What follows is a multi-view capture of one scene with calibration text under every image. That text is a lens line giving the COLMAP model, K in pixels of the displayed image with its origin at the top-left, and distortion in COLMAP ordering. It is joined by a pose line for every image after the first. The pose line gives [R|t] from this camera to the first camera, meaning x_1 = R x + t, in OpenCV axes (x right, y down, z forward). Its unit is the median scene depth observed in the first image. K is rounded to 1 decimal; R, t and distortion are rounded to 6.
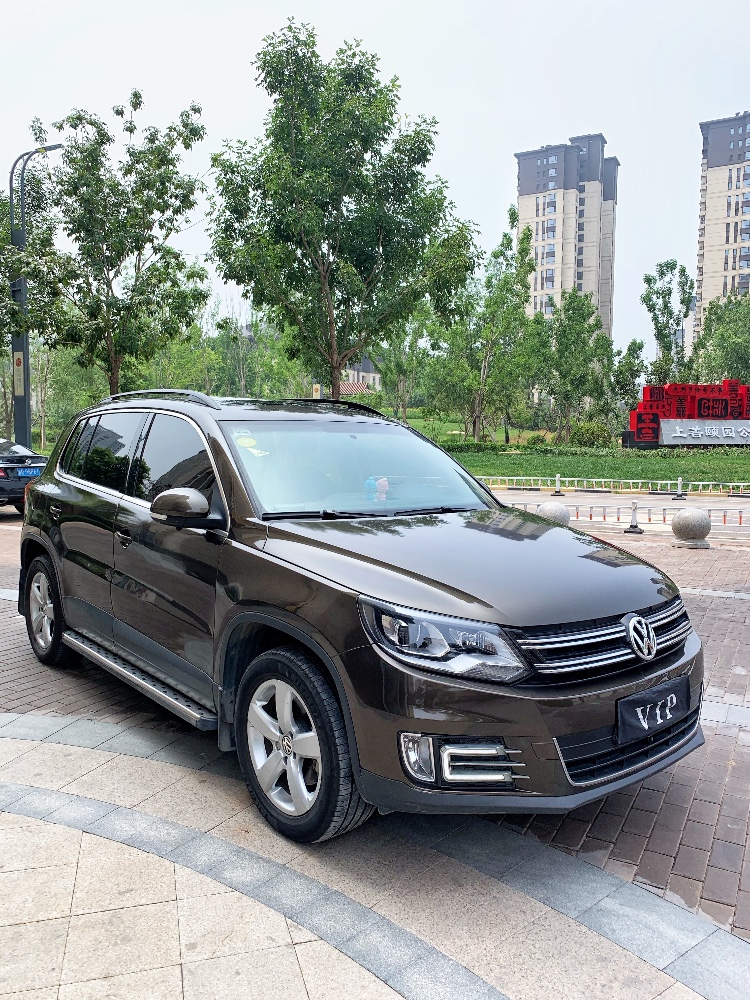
lens RADIAL K [[760.9, 0, 376.8], [0, 760.9, 502.4], [0, 0, 1]] dist [0.014572, -0.006505]
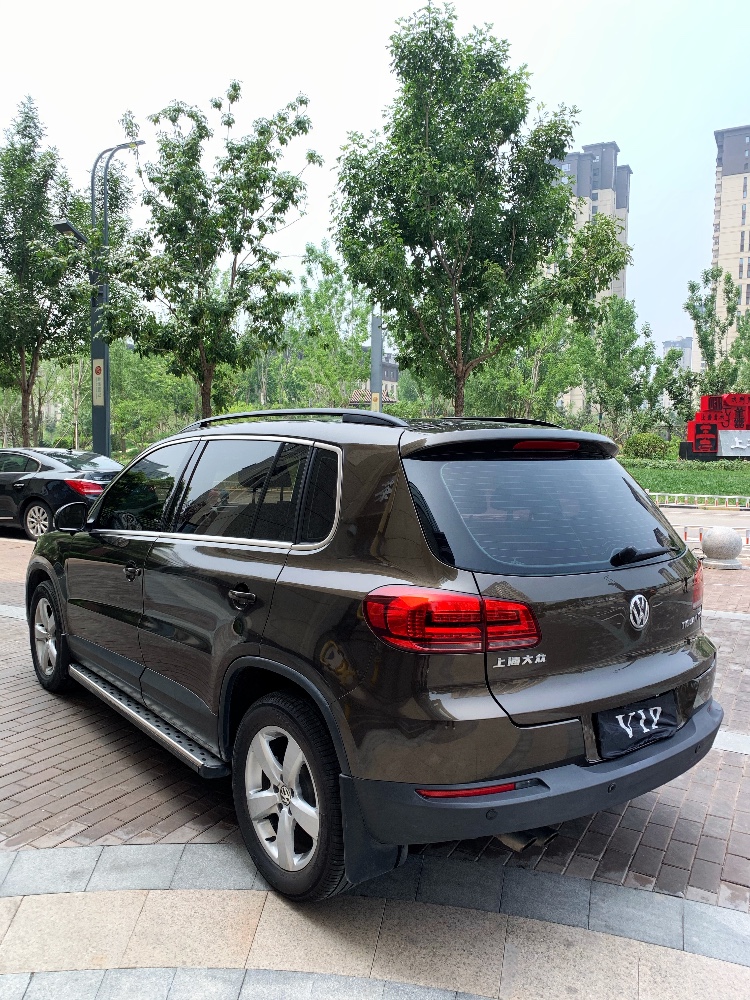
lens RADIAL K [[760.9, 0, 376.8], [0, 760.9, 502.4], [0, 0, 1]] dist [0.014572, -0.006505]
pose [[0.999969, 0.004538, -0.006413, -0.131302], [-0.004597, 0.999946, -0.009276, -0.014648], [0.006371, 0.009305, 0.999936, 0.067699]]
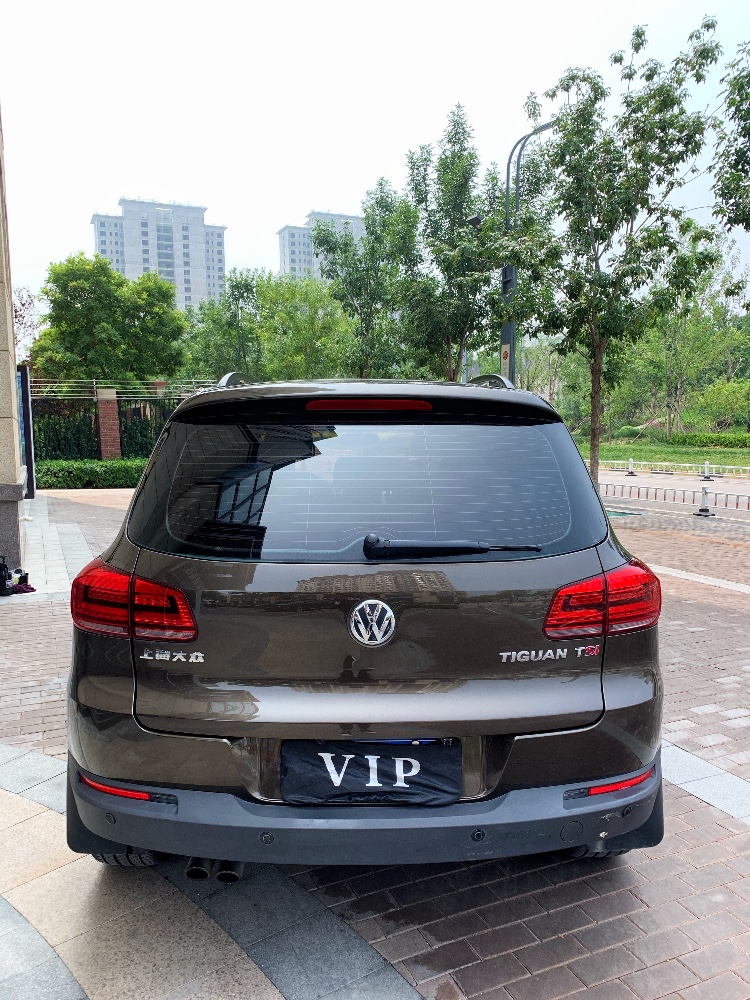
lens RADIAL K [[760.9, 0, 376.8], [0, 760.9, 502.4], [0, 0, 1]] dist [0.014572, -0.006505]
pose [[0.794815, 0.050444, -0.604752, -0.001037], [-0.042673, 0.998718, 0.027222, -0.015679], [0.605350, 0.004170, 0.795949, 0.136660]]
